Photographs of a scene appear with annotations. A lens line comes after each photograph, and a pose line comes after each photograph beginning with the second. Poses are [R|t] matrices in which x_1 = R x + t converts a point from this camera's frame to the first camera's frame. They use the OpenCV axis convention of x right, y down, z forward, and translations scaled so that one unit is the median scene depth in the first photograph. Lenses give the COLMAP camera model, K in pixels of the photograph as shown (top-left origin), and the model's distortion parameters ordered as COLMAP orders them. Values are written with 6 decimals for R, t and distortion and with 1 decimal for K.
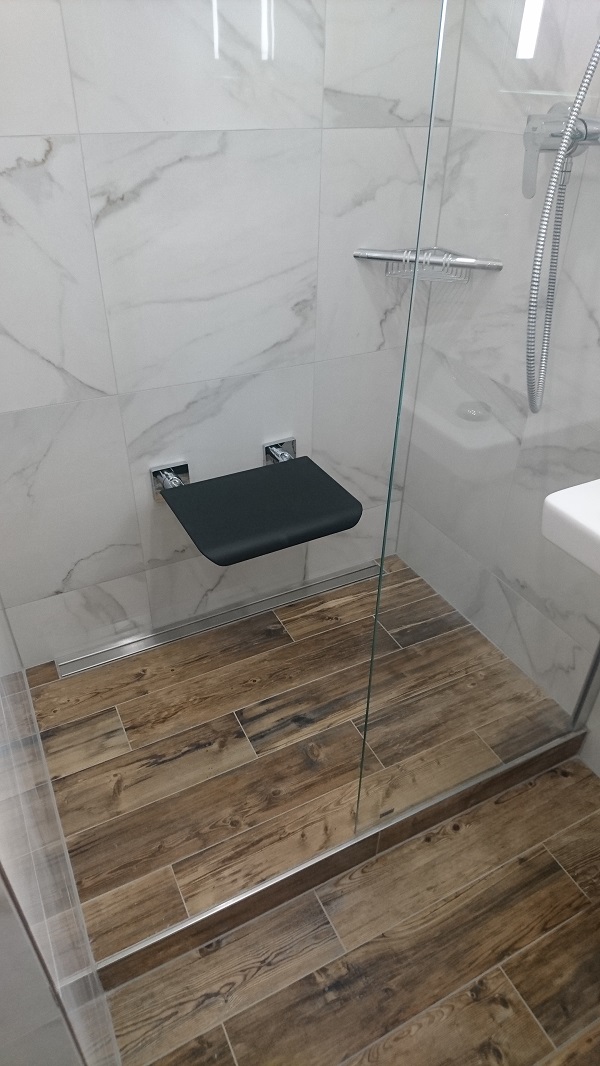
lens RADIAL K [[676.5, 0, 303.6], [0, 676.5, 532.5], [0, 0, 1]] dist [0.111670, -0.173281]
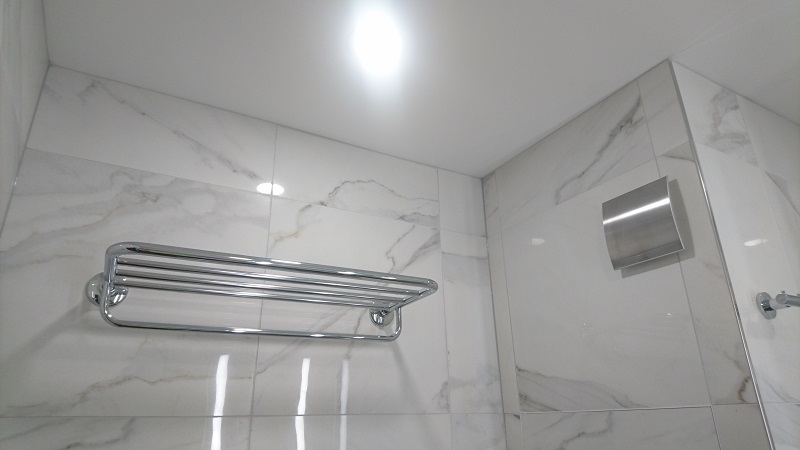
lens RADIAL K [[500.3, 0, 400.0], [0, 500.3, 225.0], [0, 0, 1]] dist [0.124217, -0.171167]
pose [[0.047381, -0.378727, -0.924295, 0.626320], [-0.546755, 0.764571, -0.341308, -0.309486], [0.835951, 0.521534, -0.170845, 0.621531]]
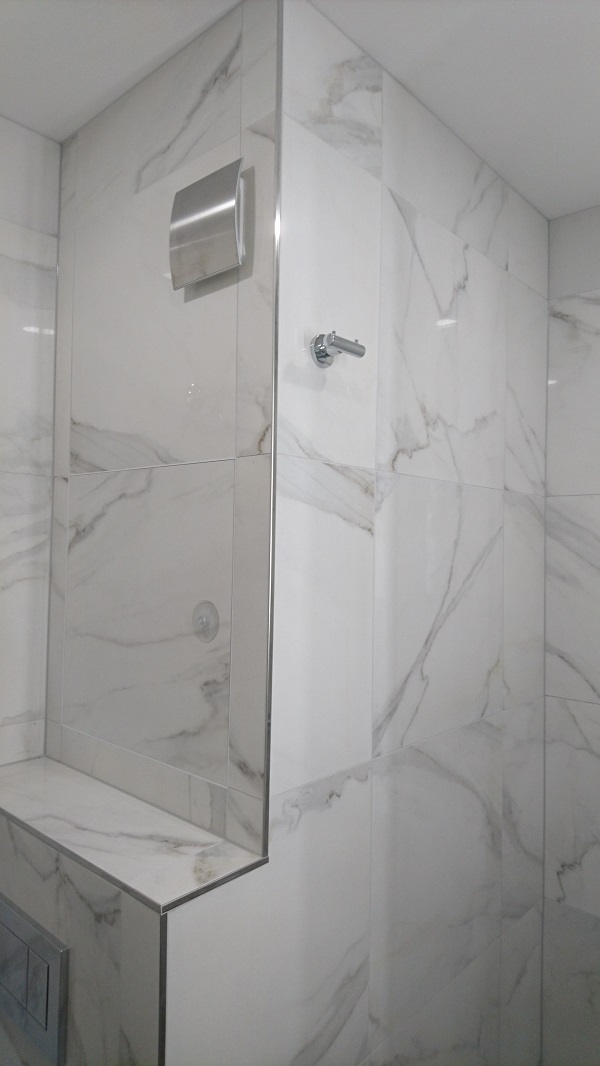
lens RADIAL K [[666.6, 0, 300.0], [0, 666.6, 533.0], [0, 0, 1]] dist [0.124217, -0.171167]
pose [[0.350359, -0.029996, -0.936135, 0.668960], [-0.540329, 0.809926, -0.228176, -0.367913], [0.765044, 0.585765, 0.267557, 0.843197]]
